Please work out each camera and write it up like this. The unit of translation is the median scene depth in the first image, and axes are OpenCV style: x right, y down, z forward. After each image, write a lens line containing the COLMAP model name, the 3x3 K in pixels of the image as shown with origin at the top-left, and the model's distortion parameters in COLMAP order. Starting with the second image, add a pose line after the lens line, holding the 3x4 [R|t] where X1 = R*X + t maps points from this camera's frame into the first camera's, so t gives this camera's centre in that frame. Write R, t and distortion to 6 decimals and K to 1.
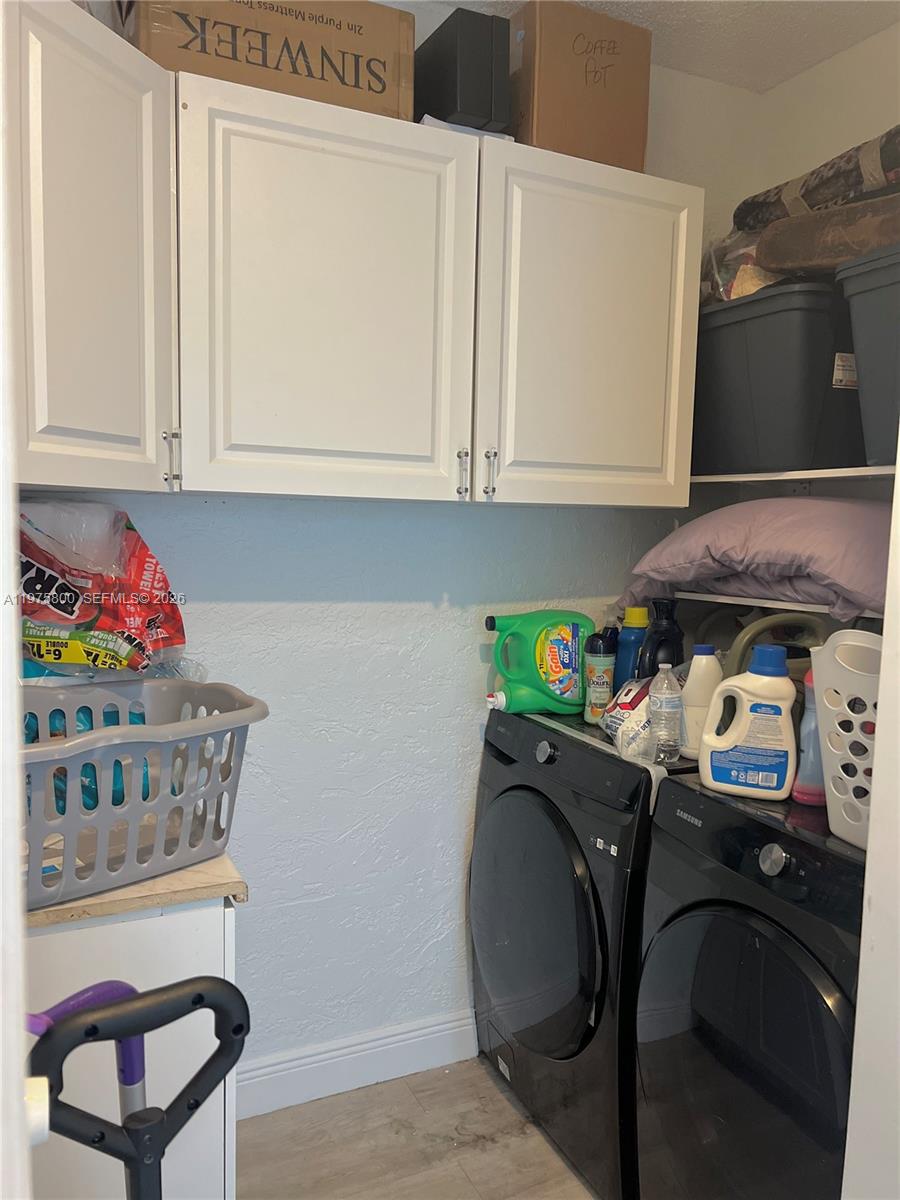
lens RADIAL K [[903.7, 0, 454.9], [0, 903.7, 603.4], [0, 0, 1]] dist [0.026547, 0.001232]
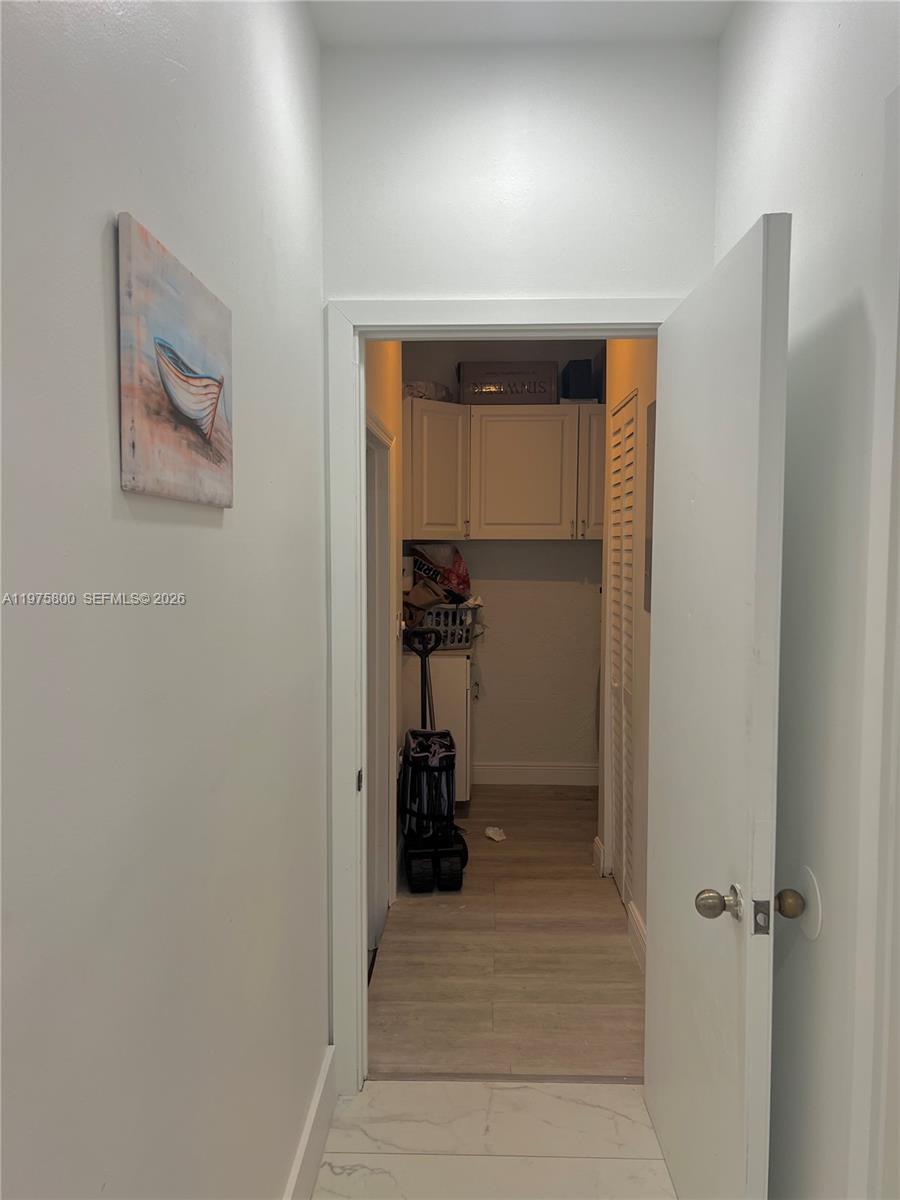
lens RADIAL K [[903.7, 0, 449.1], [0, 903.7, 600.6], [0, 0, 1]] dist [0.026547, 0.001232]
pose [[0.883296, -0.001346, -0.468814, 1.028871], [-0.020132, 0.998965, -0.040798, 0.199668], [0.468383, 0.045474, 0.882354, -1.648669]]
